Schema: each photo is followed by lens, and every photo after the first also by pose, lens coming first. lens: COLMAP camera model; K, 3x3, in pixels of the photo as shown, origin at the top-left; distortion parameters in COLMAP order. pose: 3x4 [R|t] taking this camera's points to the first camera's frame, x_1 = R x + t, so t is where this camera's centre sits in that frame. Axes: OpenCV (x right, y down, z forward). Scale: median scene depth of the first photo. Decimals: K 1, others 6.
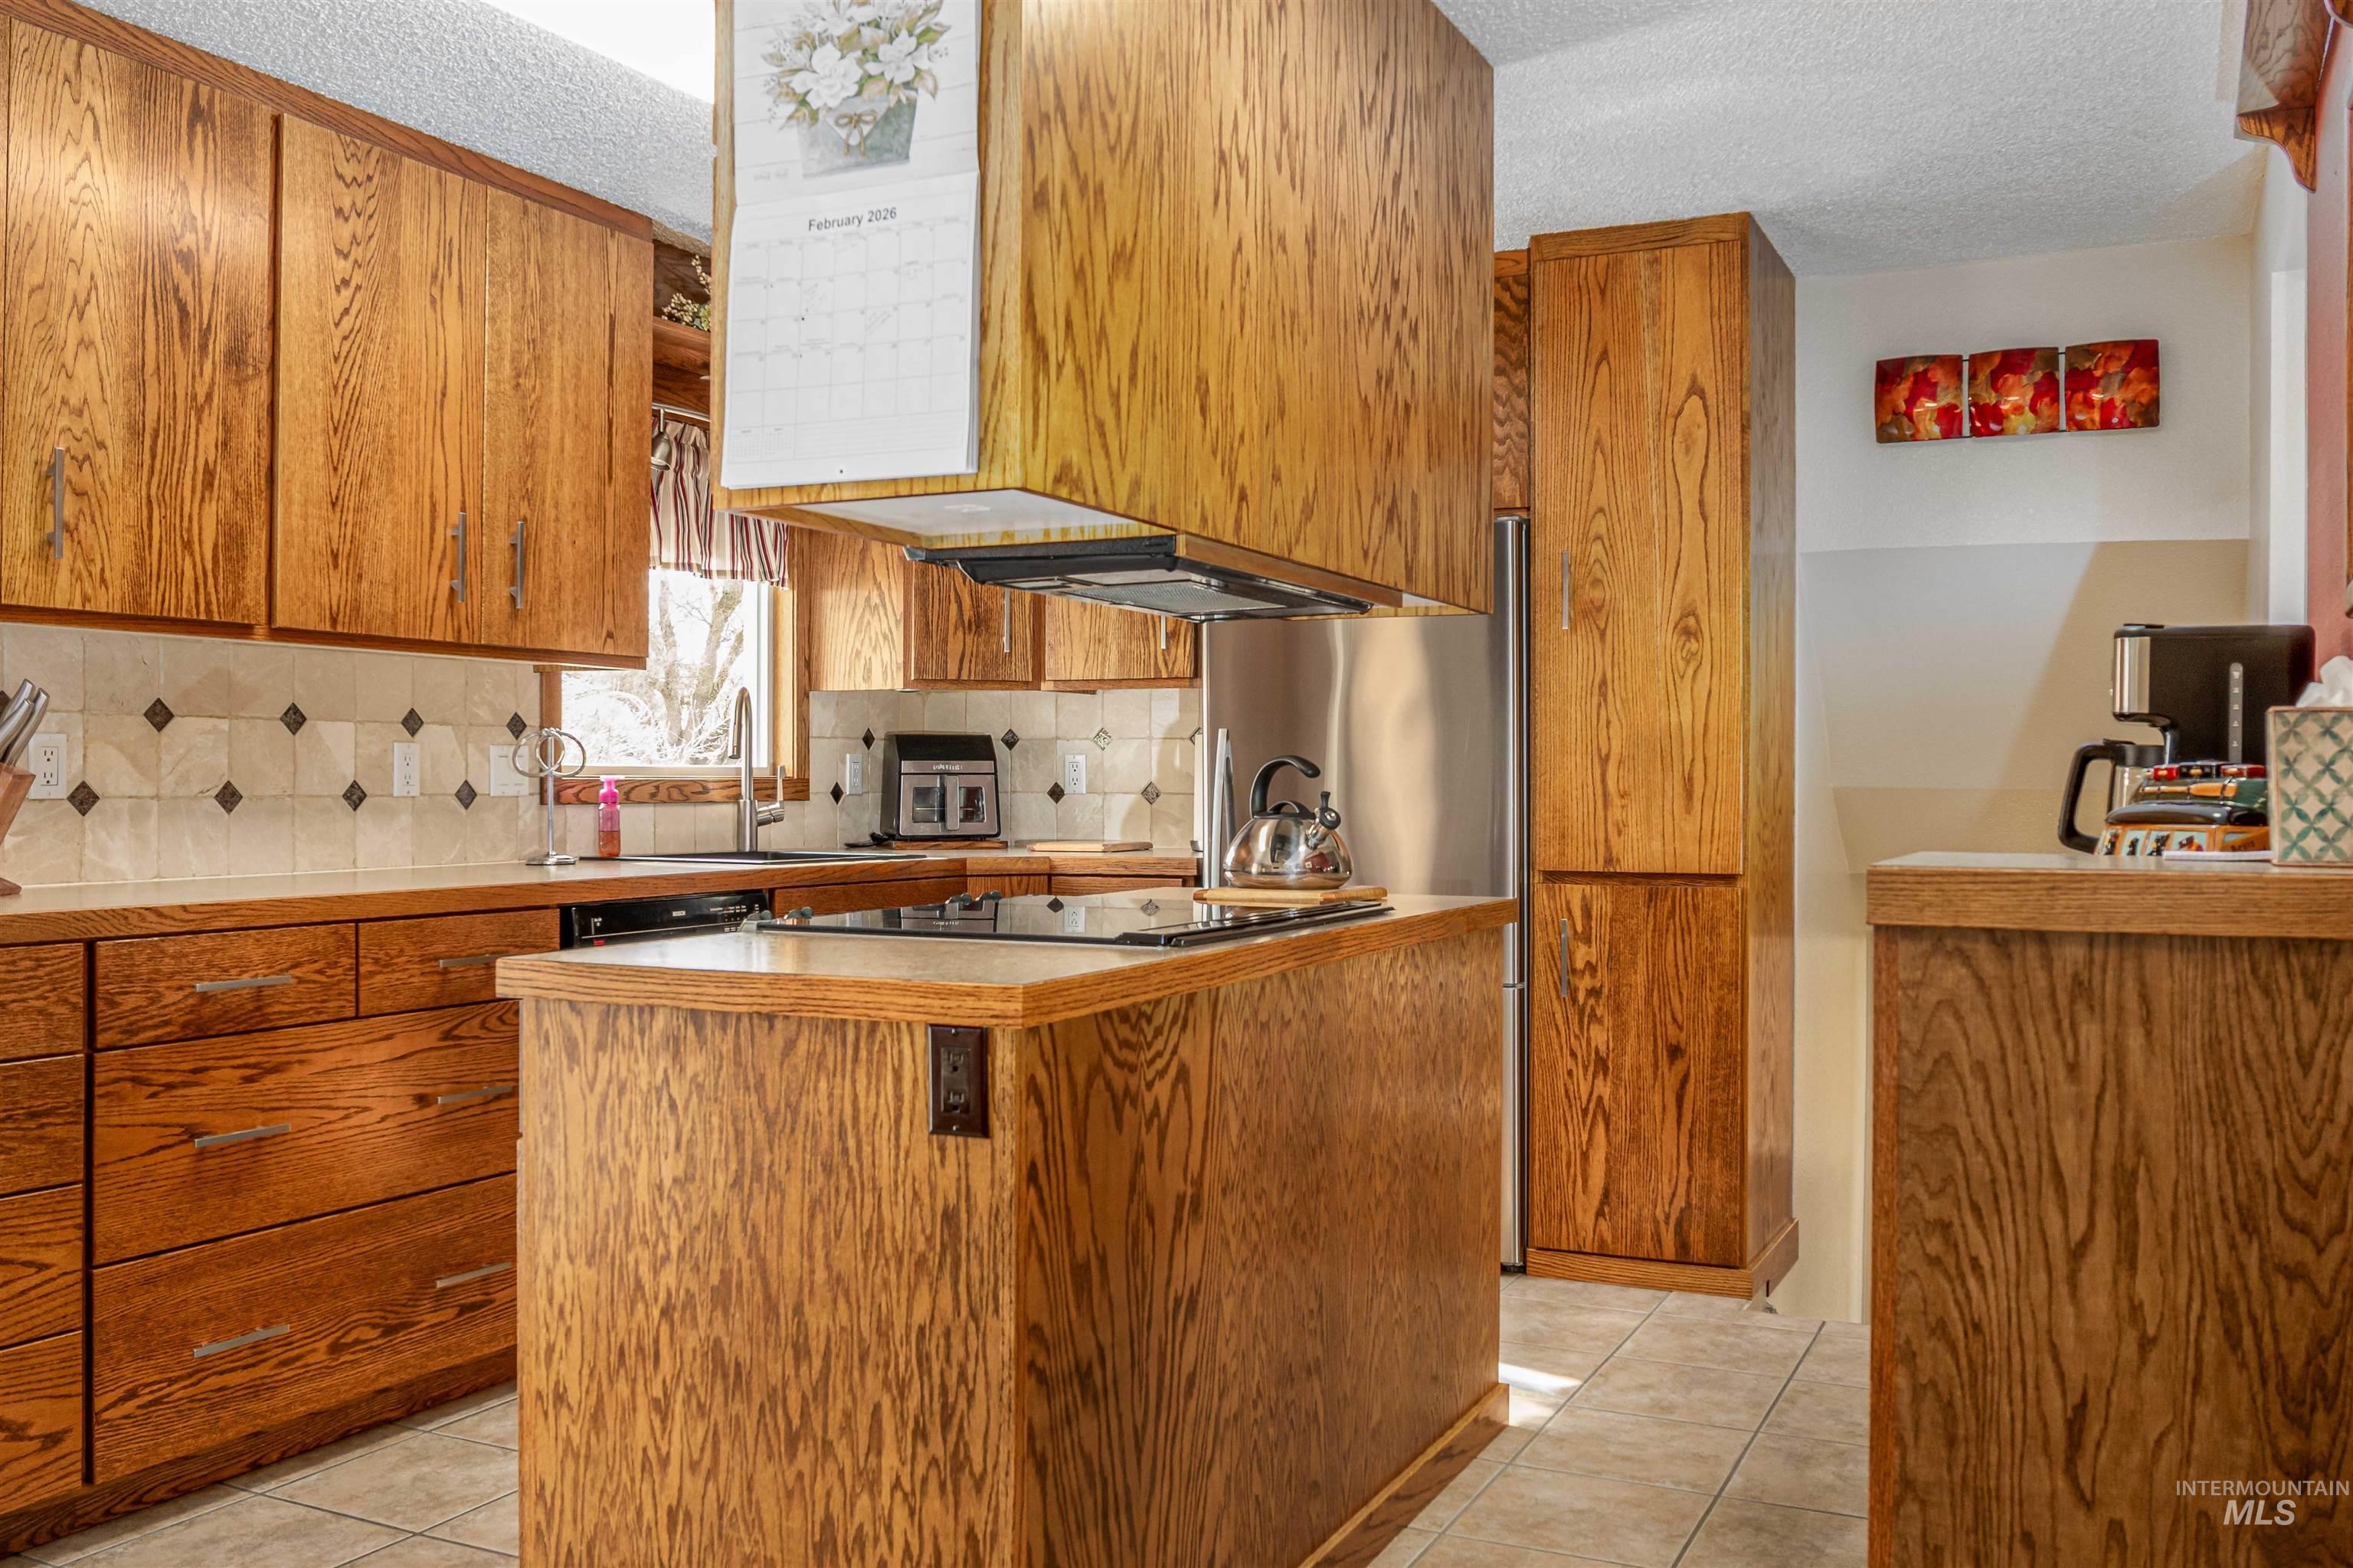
lens RADIAL K [[2059.3, 0, 1142.3], [0, 2059.3, 786.1], [0, 0, 1]] dist [-0.057510, 0.012537]
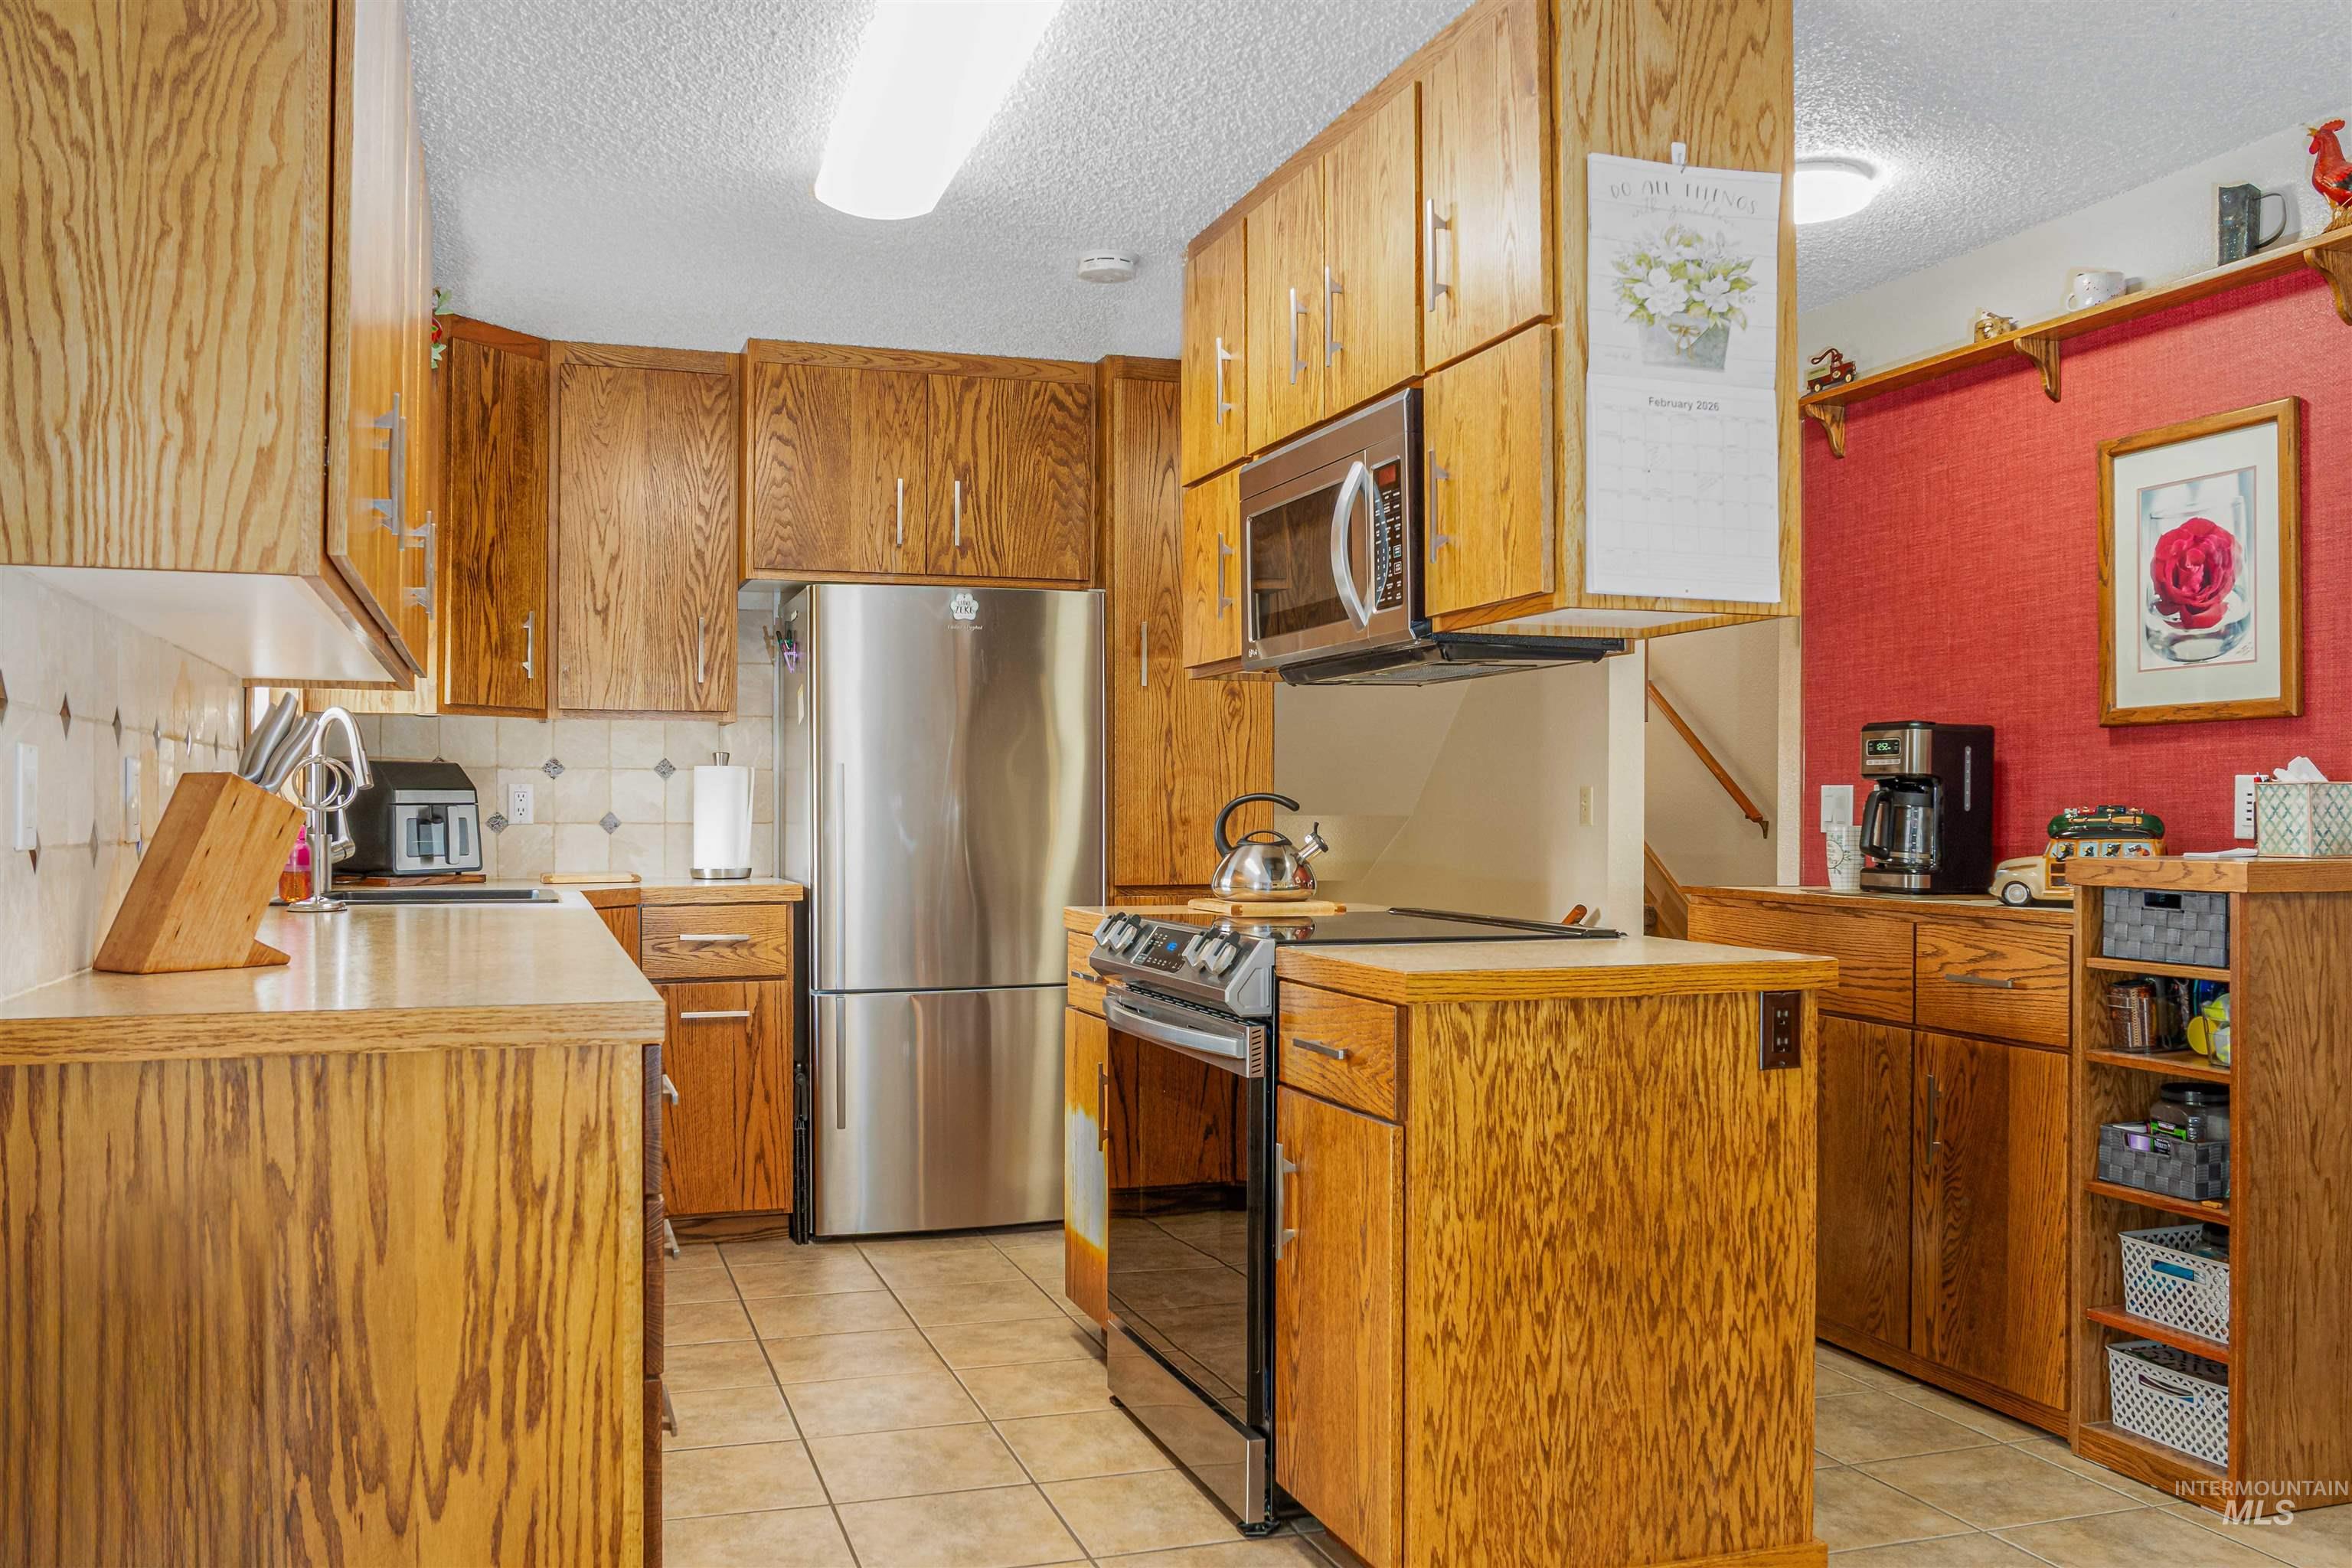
lens RADIAL K [[2013.2, 0, 1177.4], [0, 2013.2, 812.8], [0, 0, 1]] dist [-0.066102, 0.009197]
pose [[0.716386, -0.003089, 0.697698, -1.275620], [0.000902, 0.999993, 0.003501, -0.011607], [-0.697704, -0.001879, 0.716384, 0.281592]]
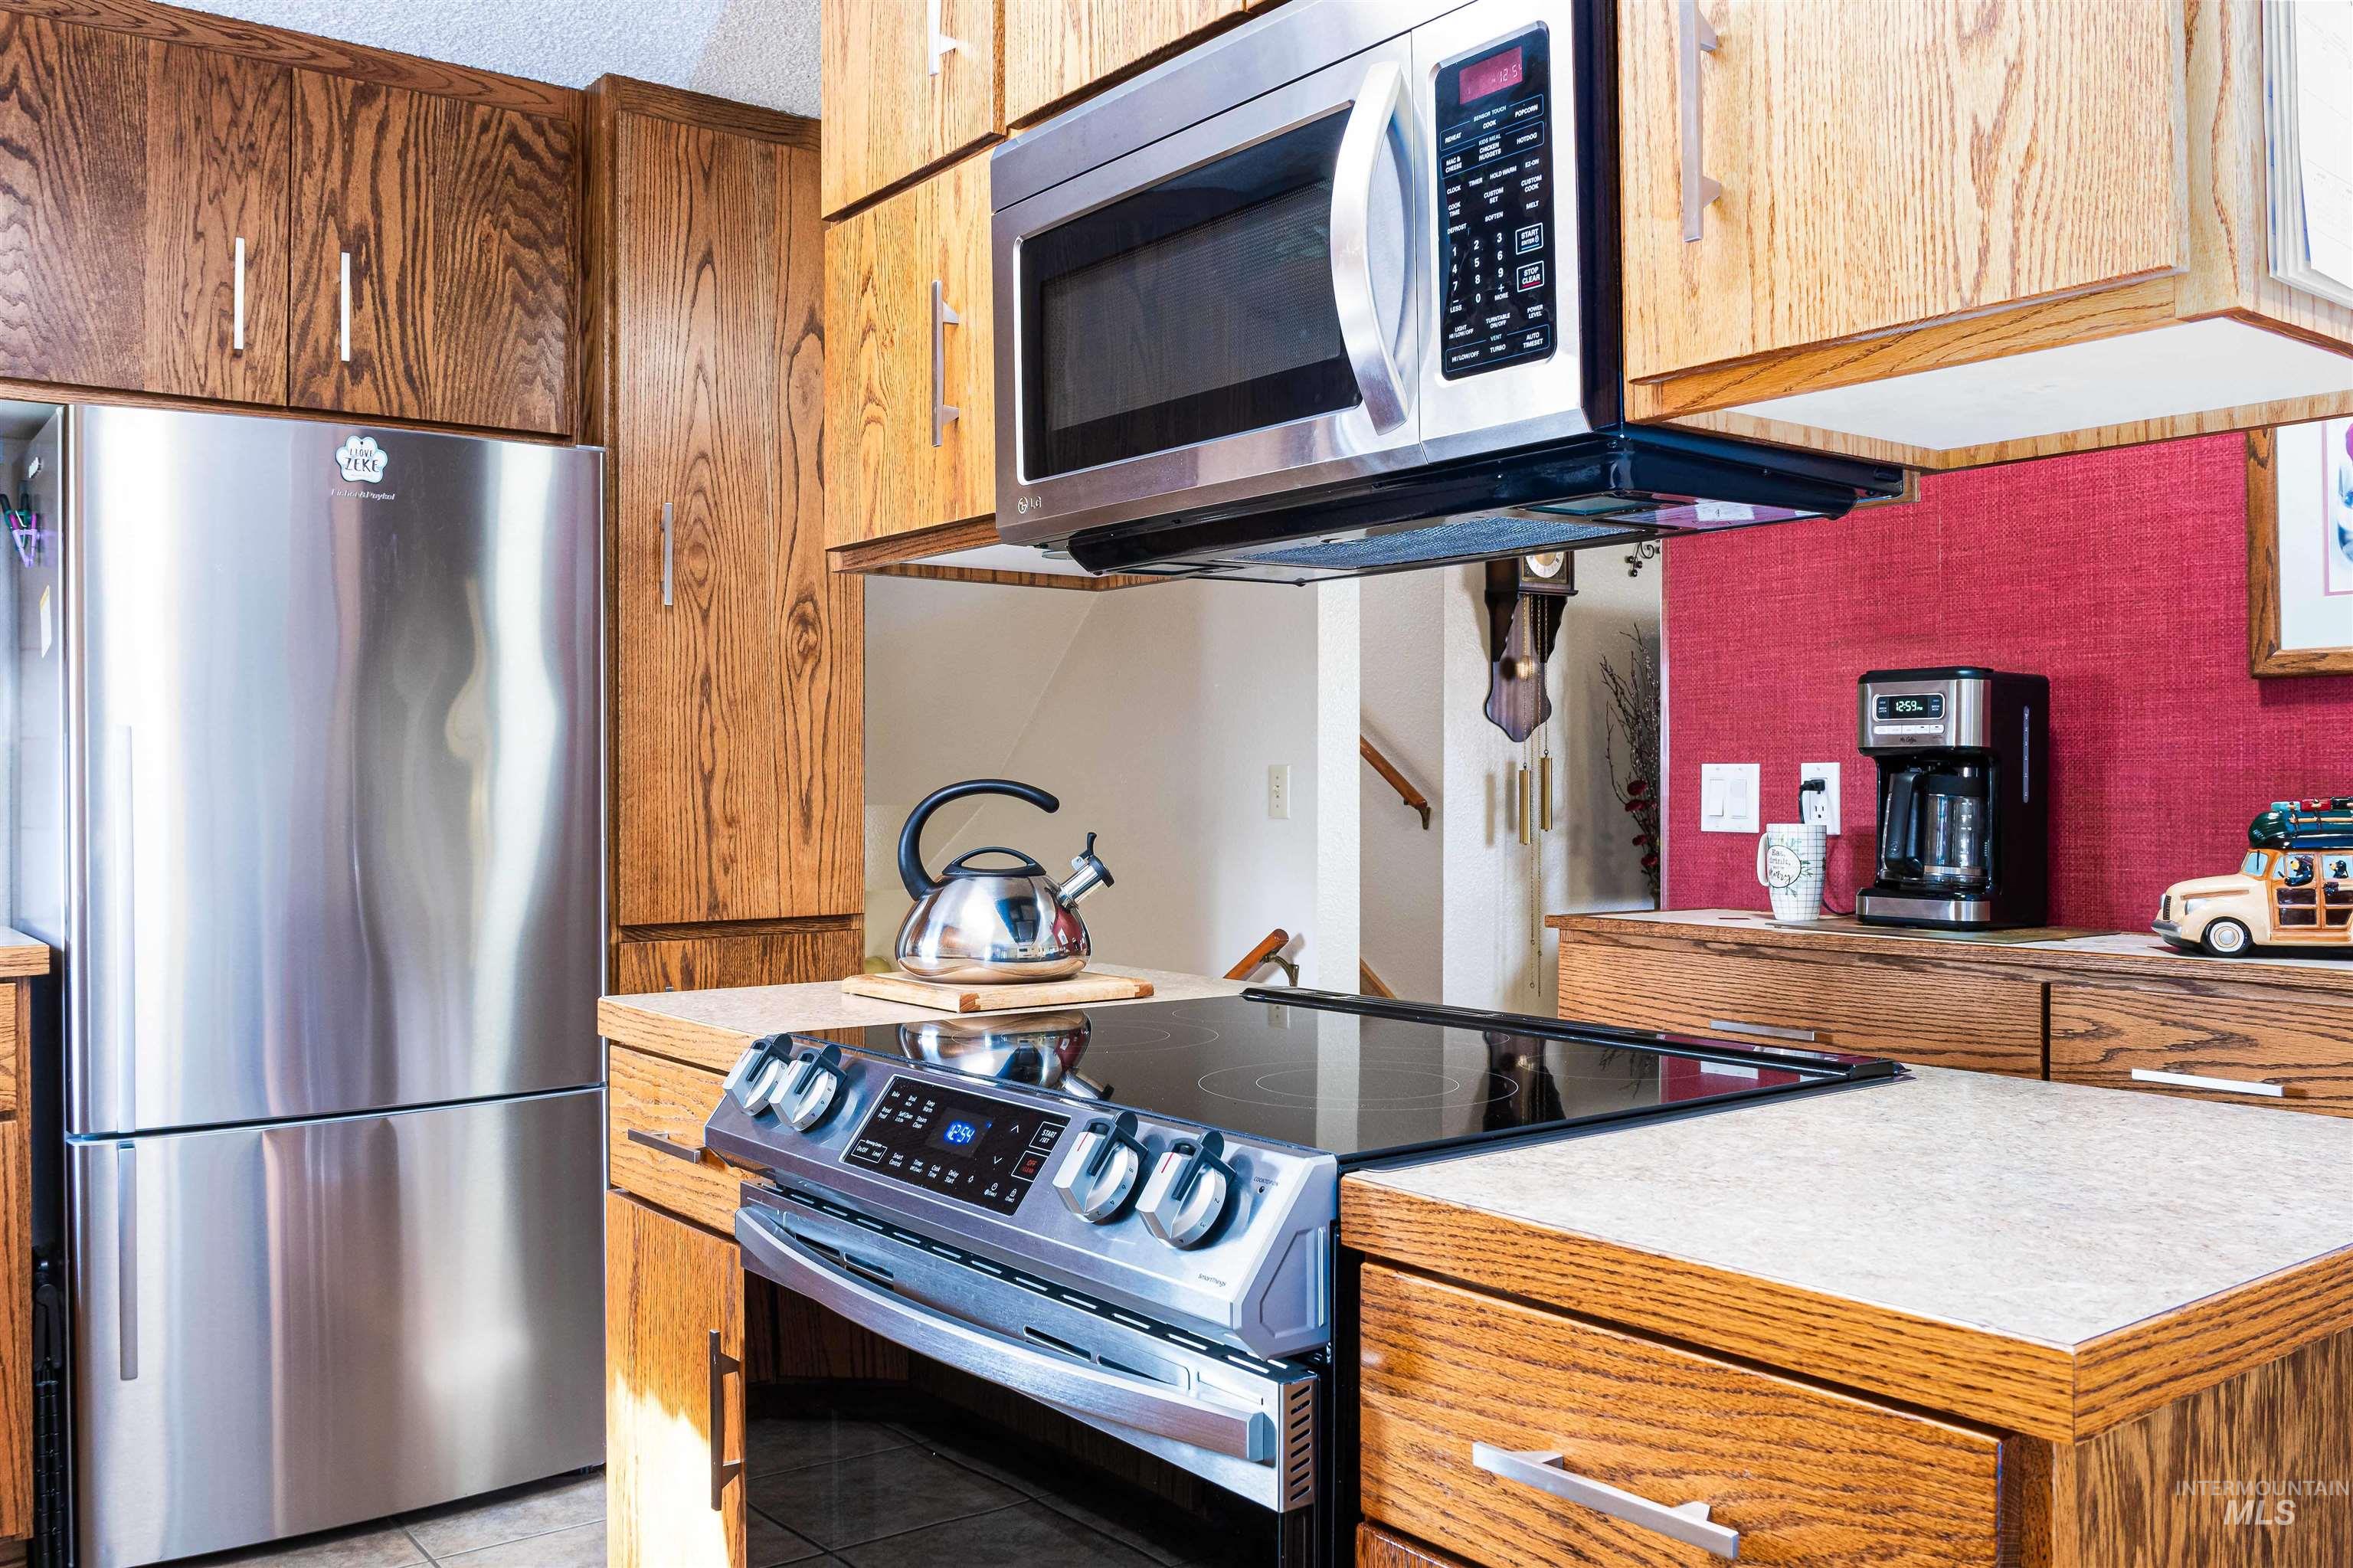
lens RADIAL K [[1968.2, 0, 1243.2], [0, 1968.2, 780.1], [0, 0, 1]] dist [-0.039413, 0.013201]
pose [[0.432886, -0.001572, 0.901448, -0.745668], [0.003960, 0.999992, -0.000158, -0.022536], [-0.901440, 0.003638, 0.432888, 1.033828]]
